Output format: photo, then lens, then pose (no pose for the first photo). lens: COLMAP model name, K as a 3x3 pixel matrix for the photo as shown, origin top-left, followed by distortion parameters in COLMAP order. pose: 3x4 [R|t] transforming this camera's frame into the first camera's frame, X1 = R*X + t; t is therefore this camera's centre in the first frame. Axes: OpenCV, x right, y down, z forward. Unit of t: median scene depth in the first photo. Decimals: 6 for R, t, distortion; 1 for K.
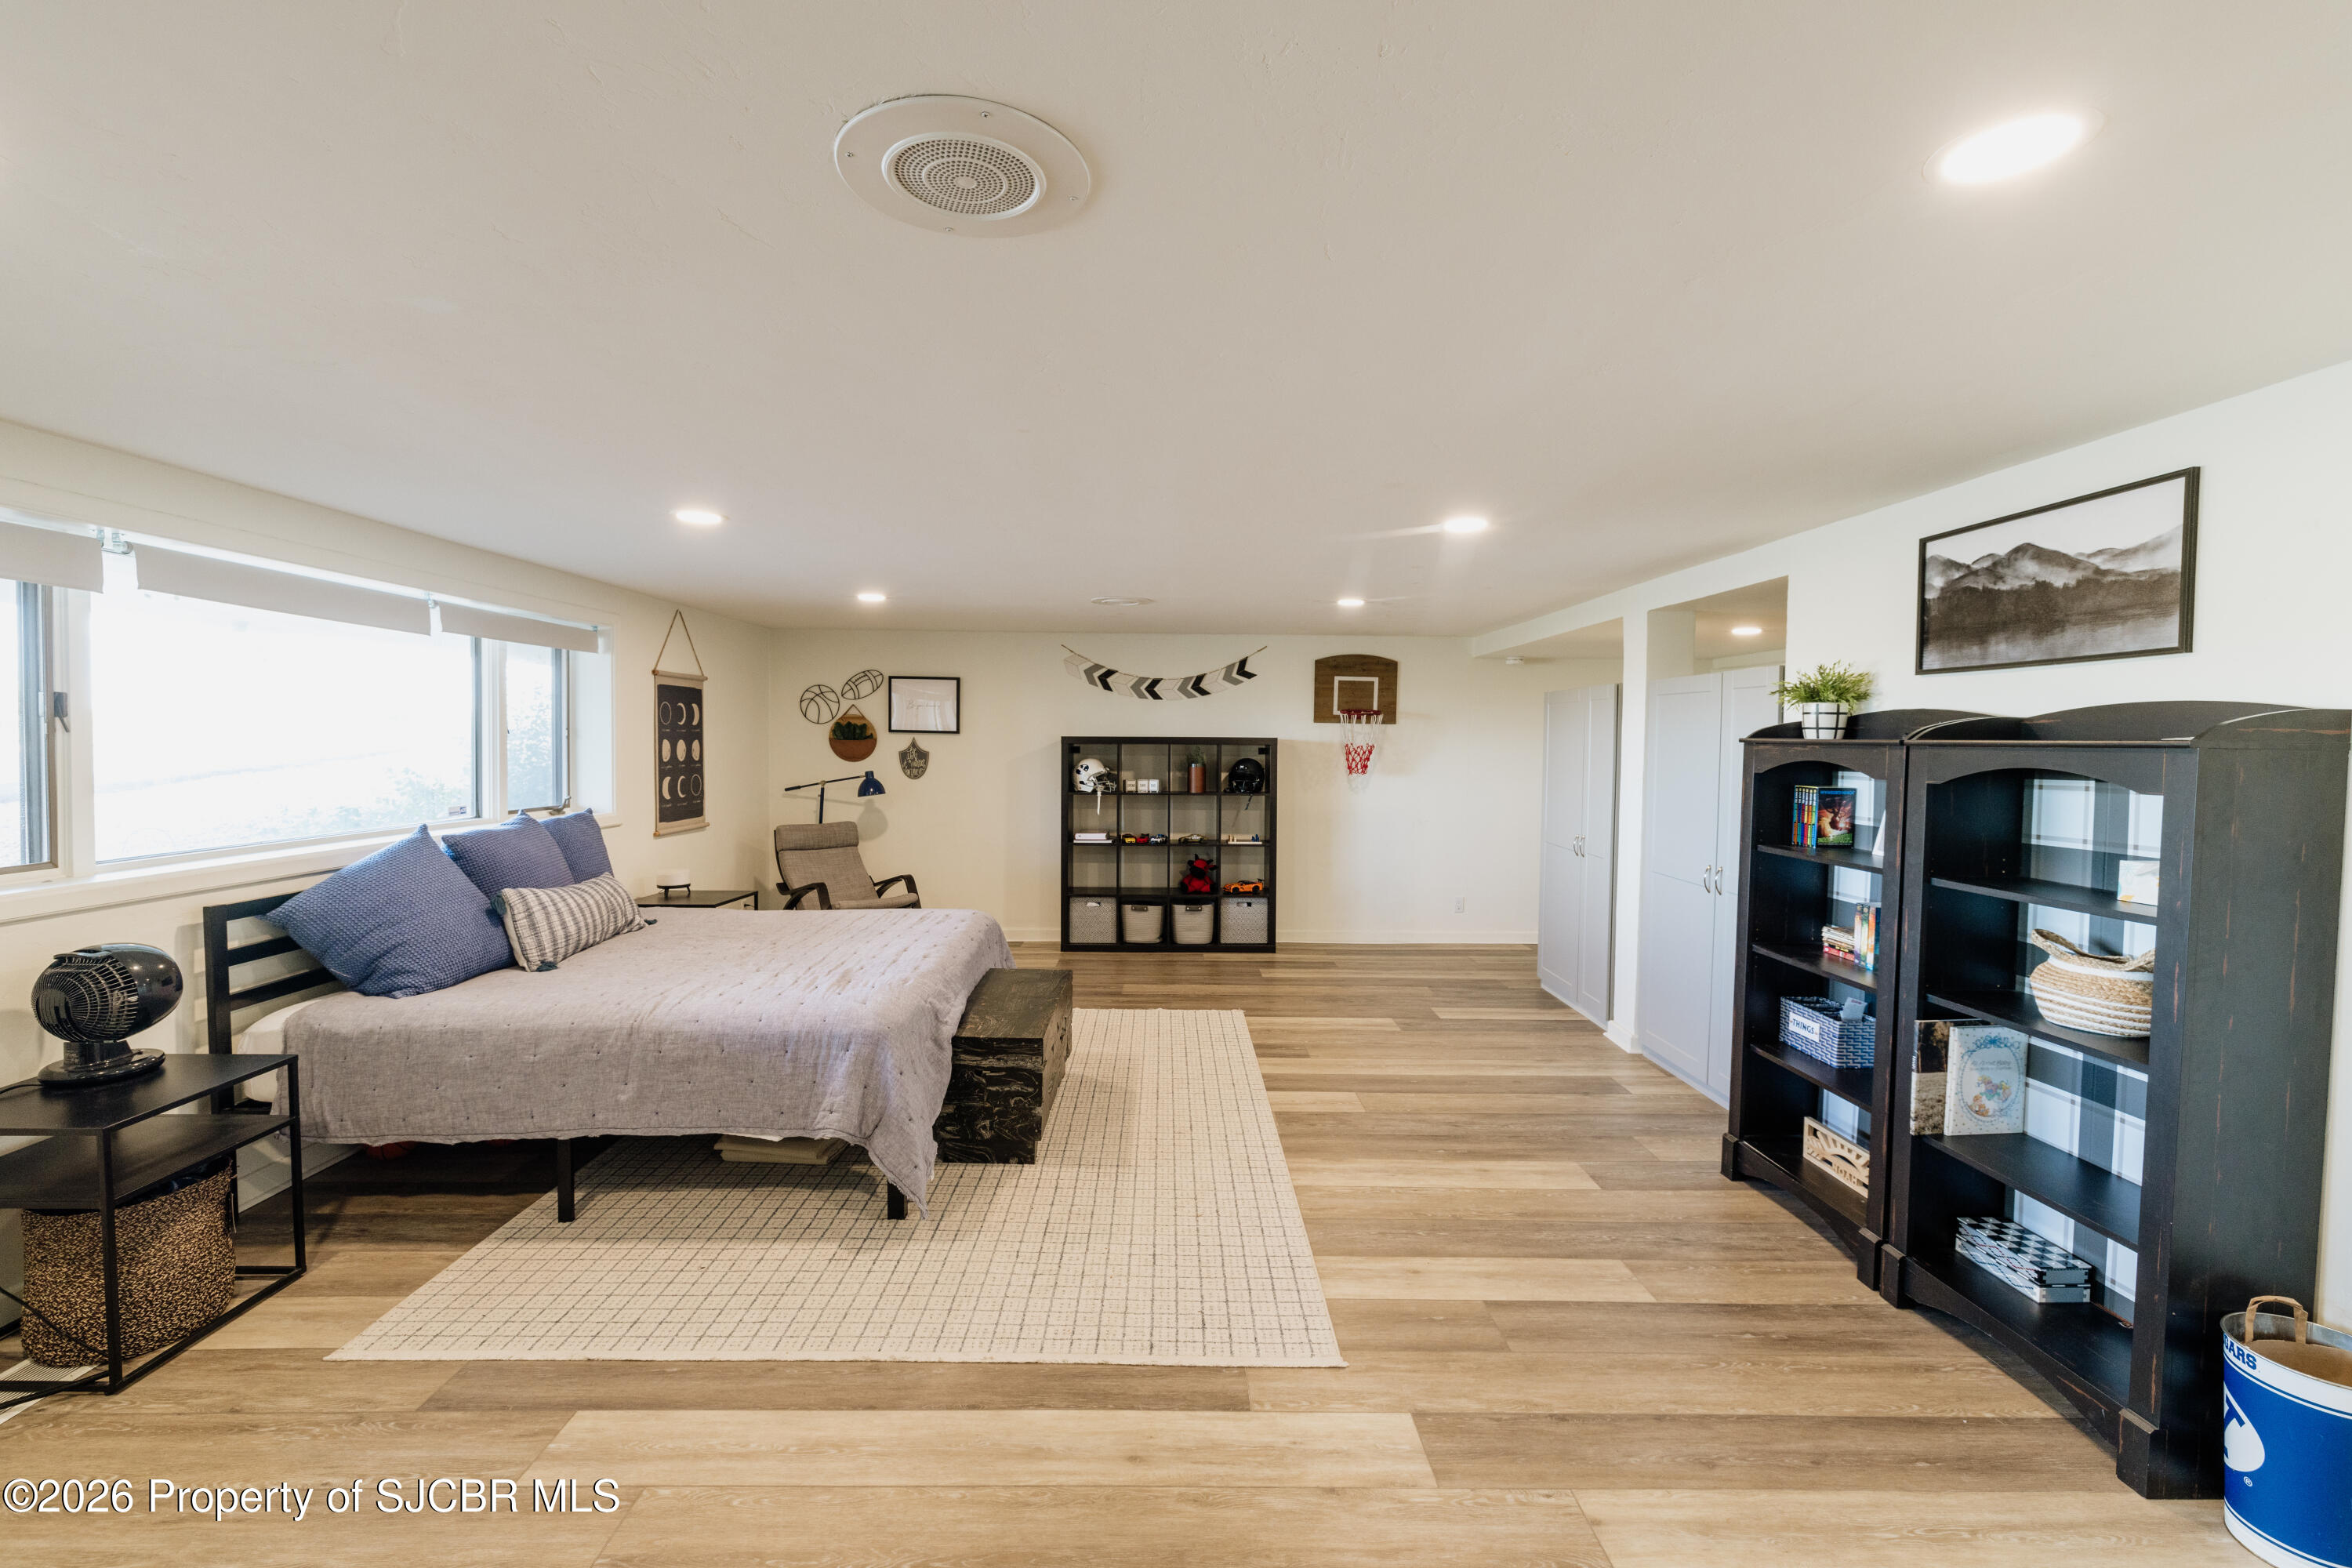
lens RADIAL K [[1025.6, 0, 1173.7], [0, 1025.6, 783.9], [0, 0, 1]] dist [-0.001961, 0.000513]
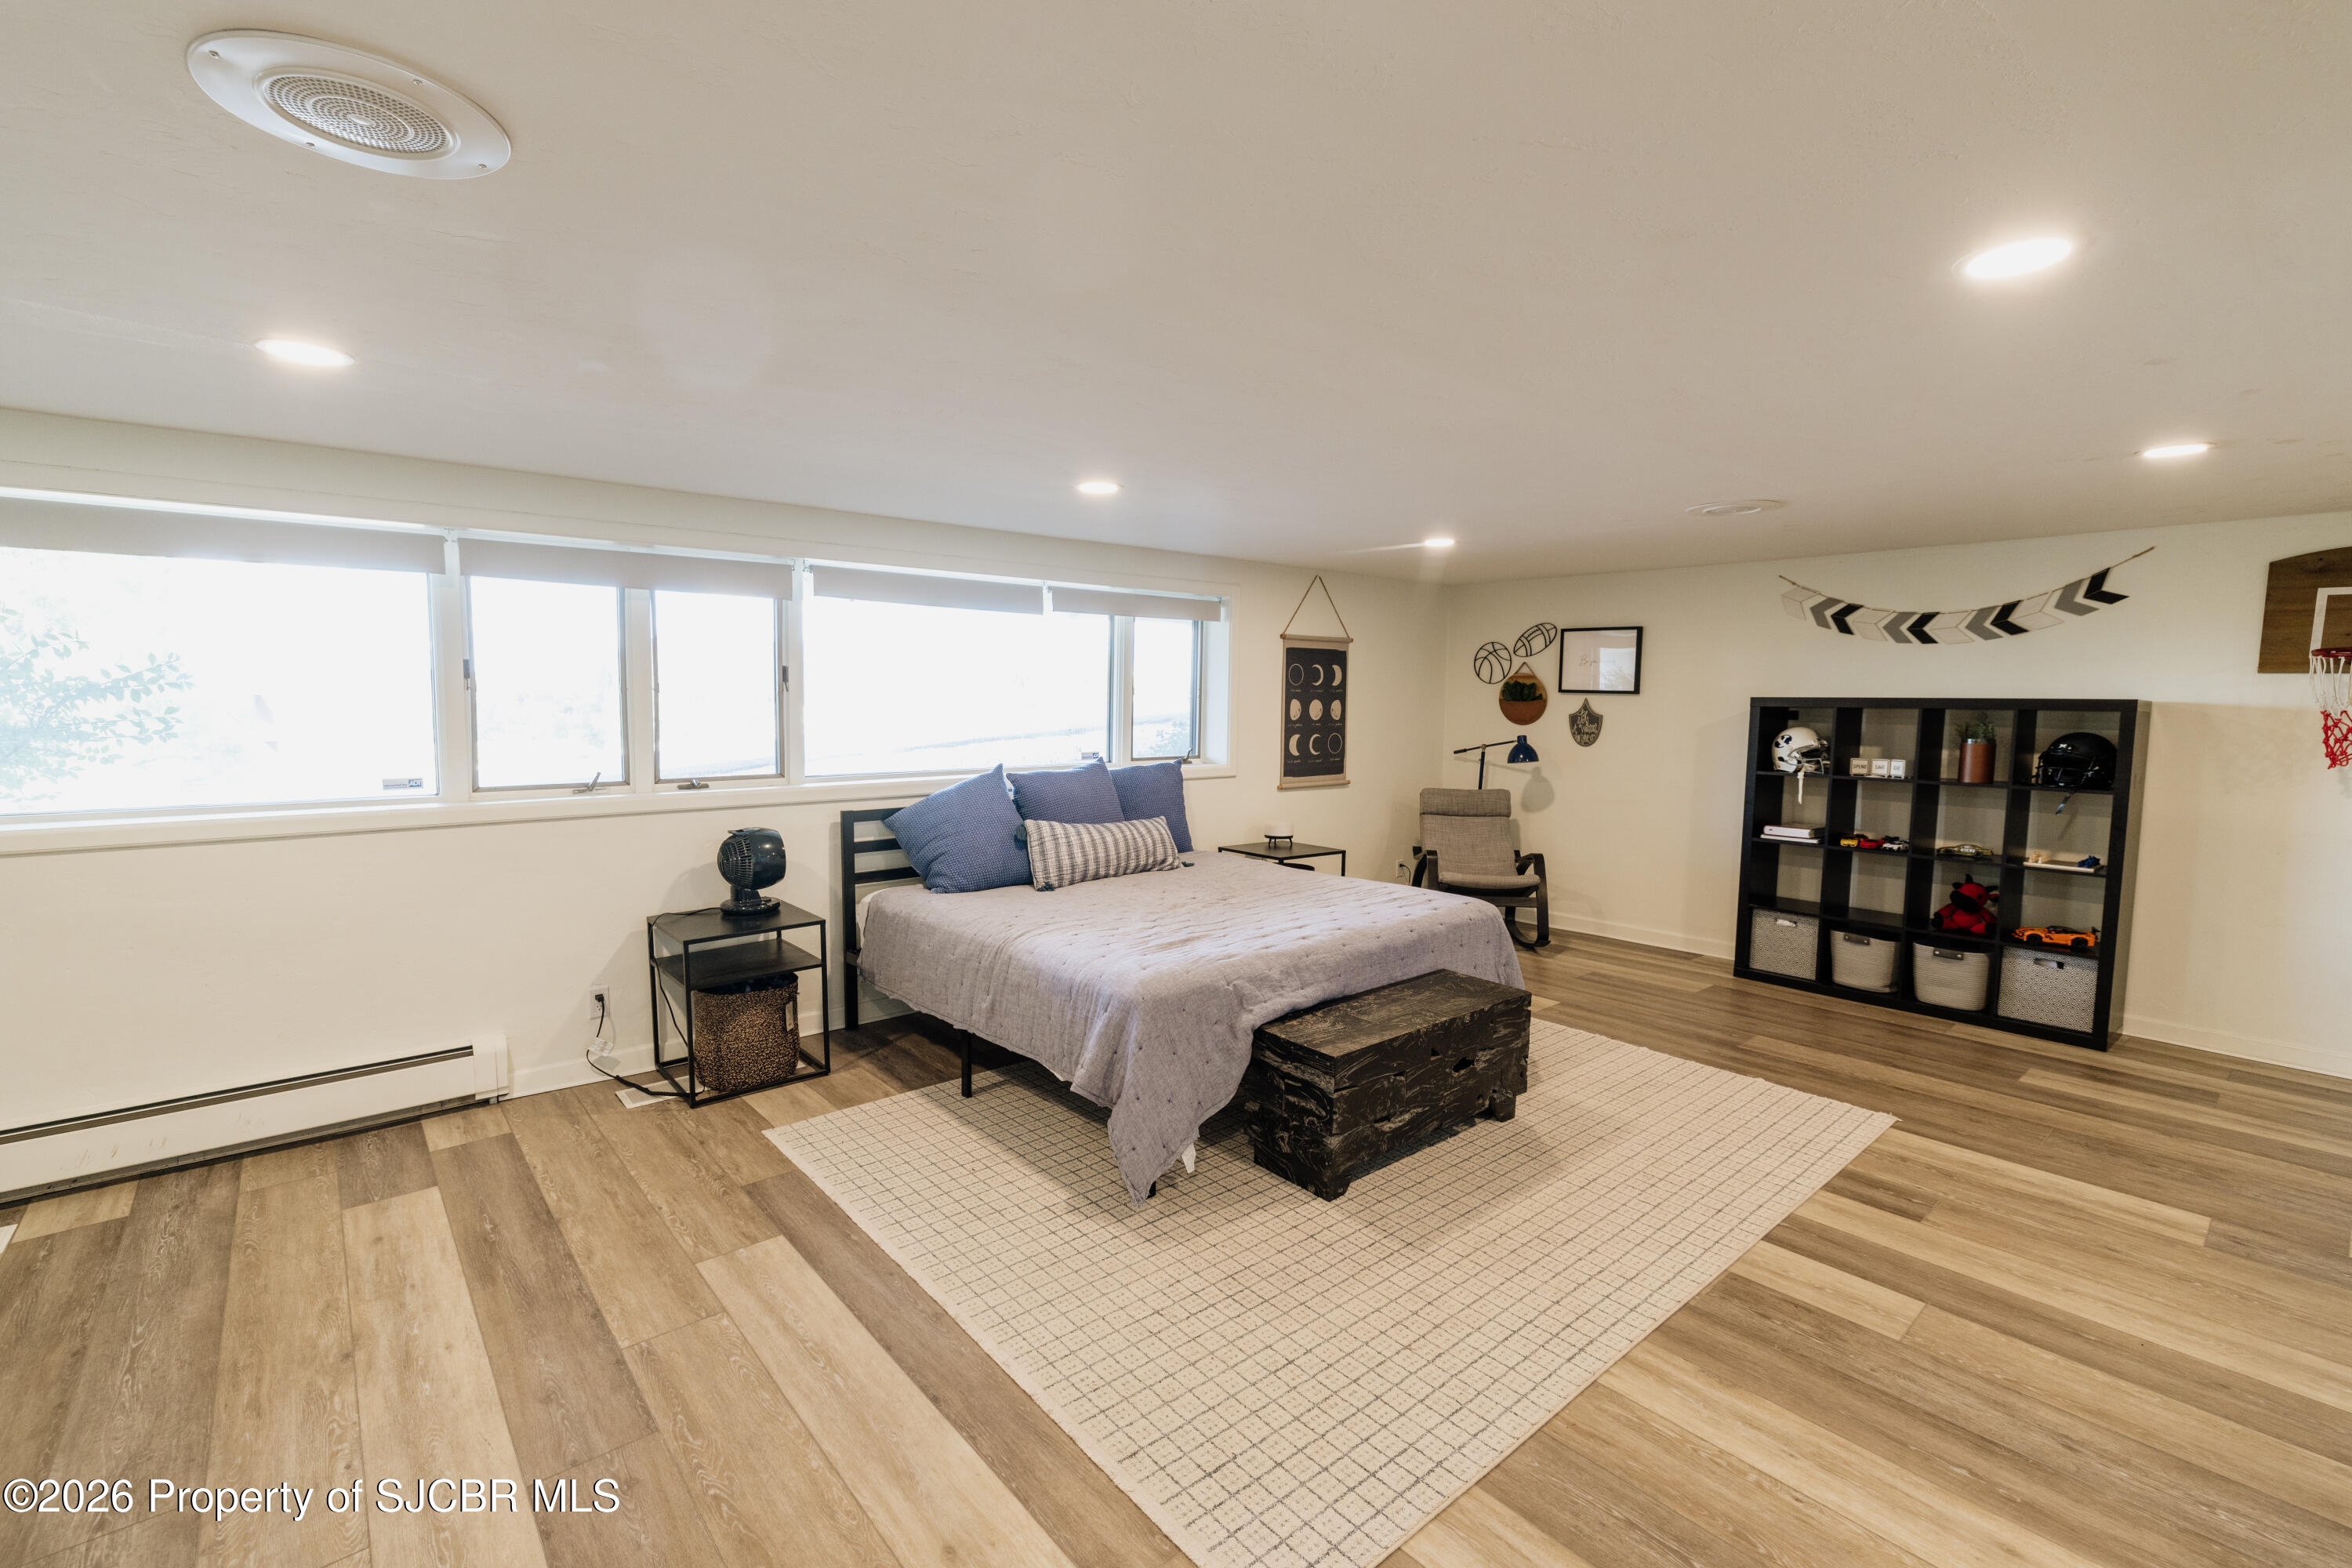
lens RADIAL K [[1025.6, 0, 1169.8], [0, 1025.6, 786.4], [0, 0, 1]] dist [-0.001961, 0.000513]
pose [[0.638009, 0.066824, -0.767124, 0.293910], [-0.038132, 0.997747, 0.055199, -0.008488], [0.769084, -0.005966, 0.639120, 0.263055]]
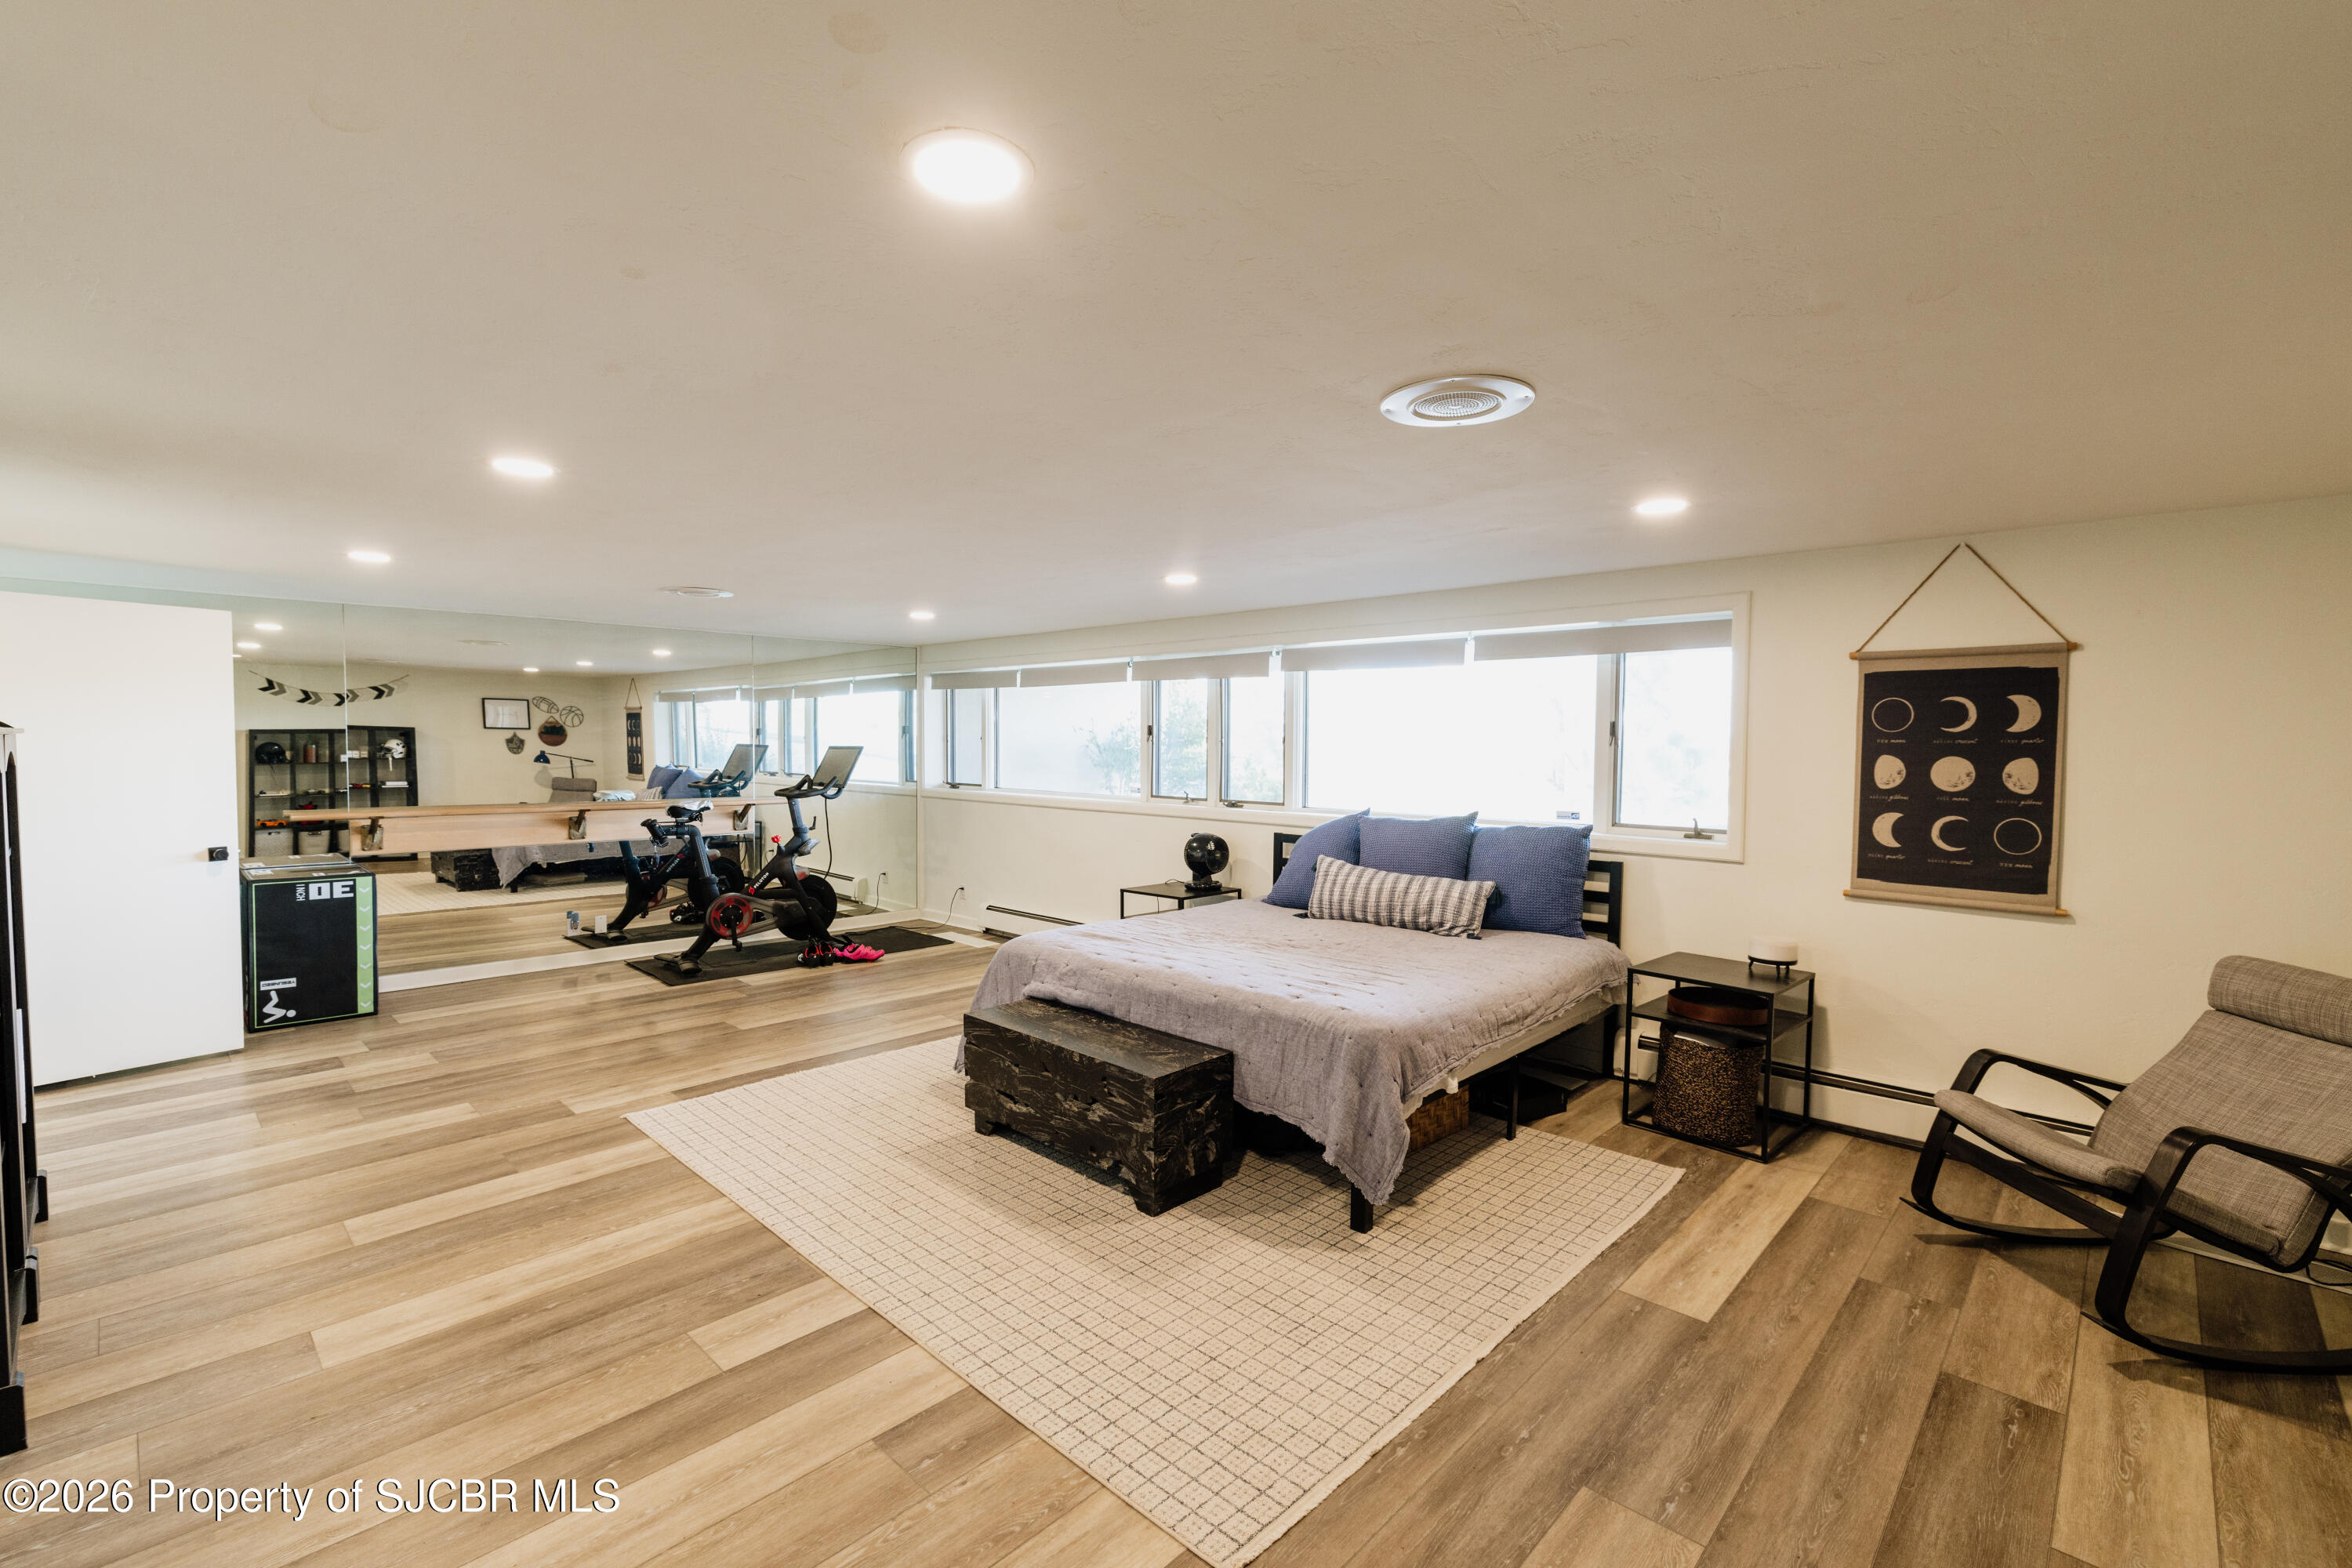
lens RADIAL K [[1025.6, 0, 1171.3], [0, 1025.6, 789.7], [0, 0, 1]] dist [-0.001961, 0.000513]
pose [[-0.705511, 0.022007, -0.708357, 0.350061], [-0.045387, 0.996063, 0.076151, -0.060608], [0.707244, 0.085876, -0.701734, 1.366899]]
